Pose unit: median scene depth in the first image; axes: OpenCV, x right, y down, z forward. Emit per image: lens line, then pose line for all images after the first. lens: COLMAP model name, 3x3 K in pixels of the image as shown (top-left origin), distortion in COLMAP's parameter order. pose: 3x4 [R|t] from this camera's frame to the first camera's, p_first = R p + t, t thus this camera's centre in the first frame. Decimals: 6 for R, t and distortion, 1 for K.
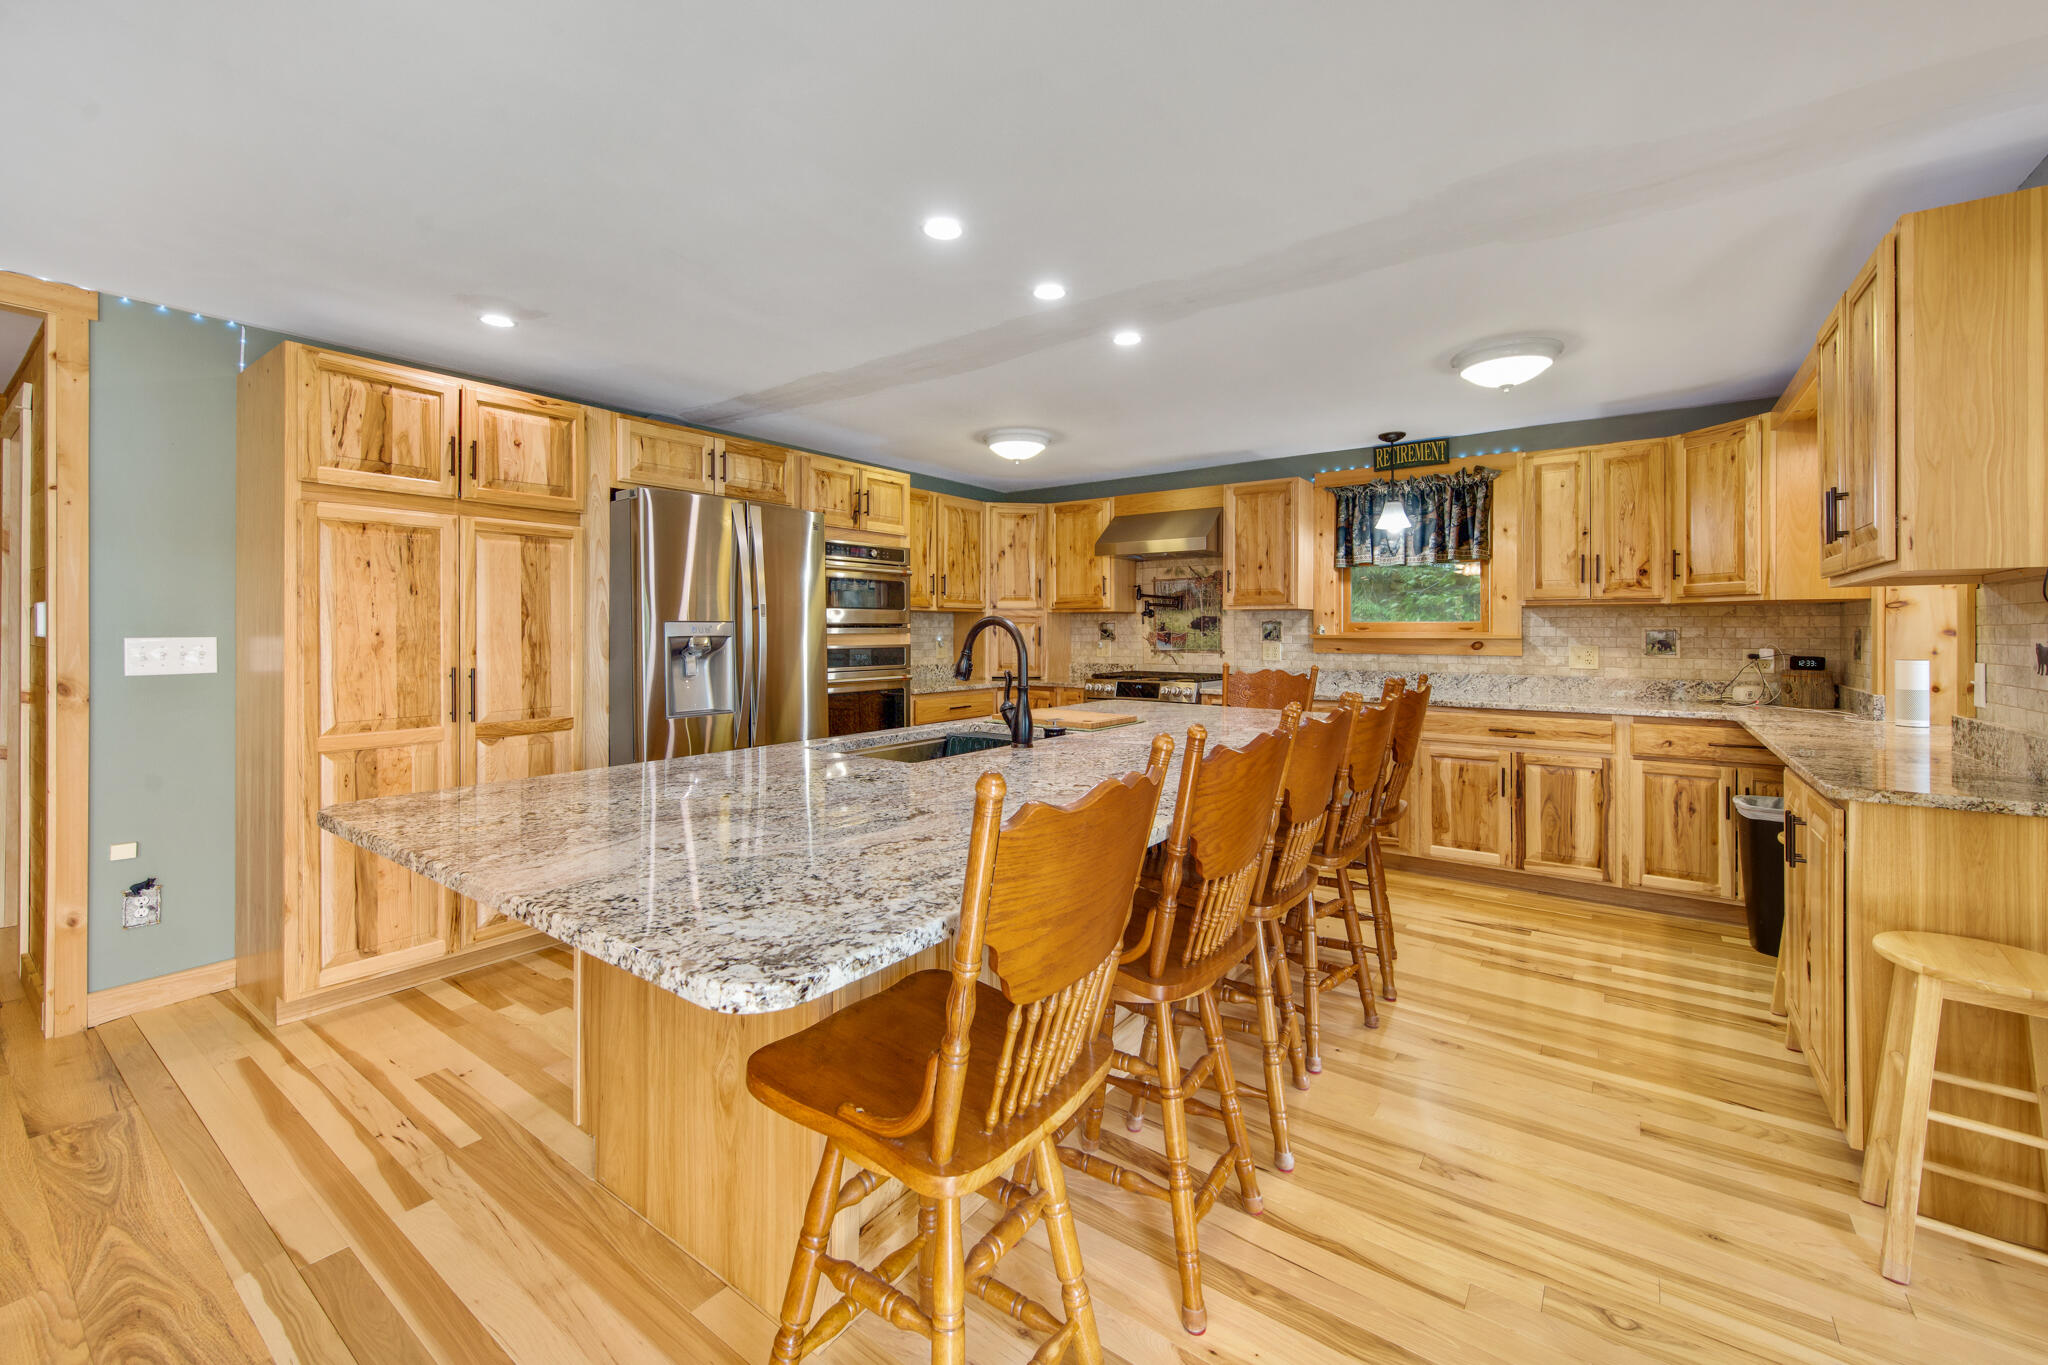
lens RADIAL K [[827.0, 0, 1028.8], [0, 827.0, 633.3], [0, 0, 1]] dist [-0.000754, -0.000113]
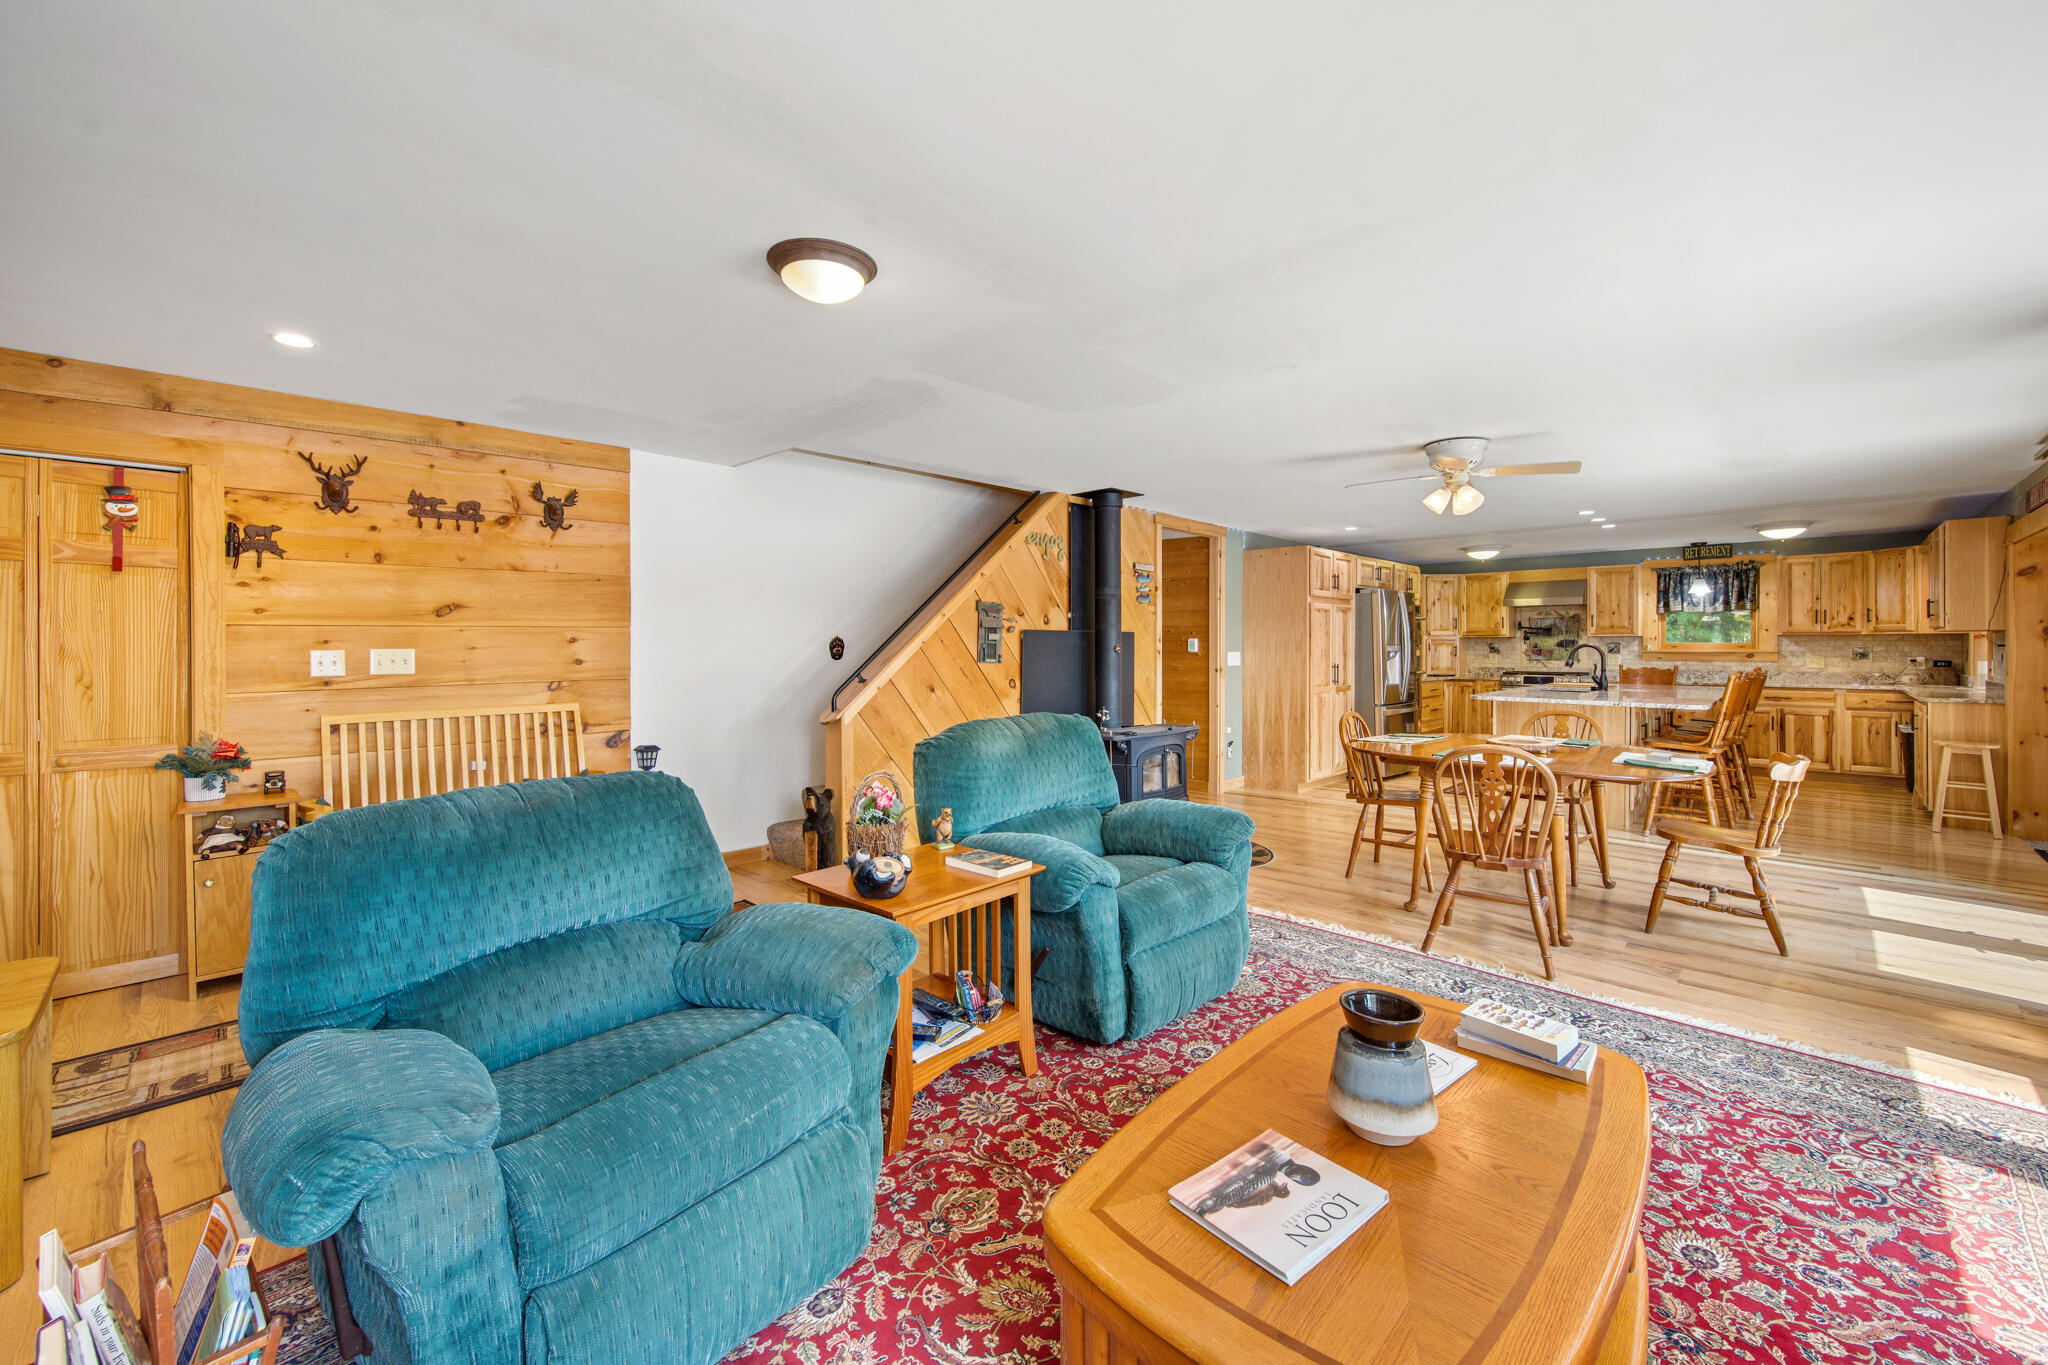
lens RADIAL K [[827.0, 0, 1031.4], [0, 827.0, 650.8], [0, 0, 1]] dist [-0.000754, -0.000113]
pose [[0.991226, -0.001301, -0.132169, -0.915294], [0.001511, 0.999998, 0.001484, -0.002015], [0.132166, -0.001671, 0.991226, -1.188577]]
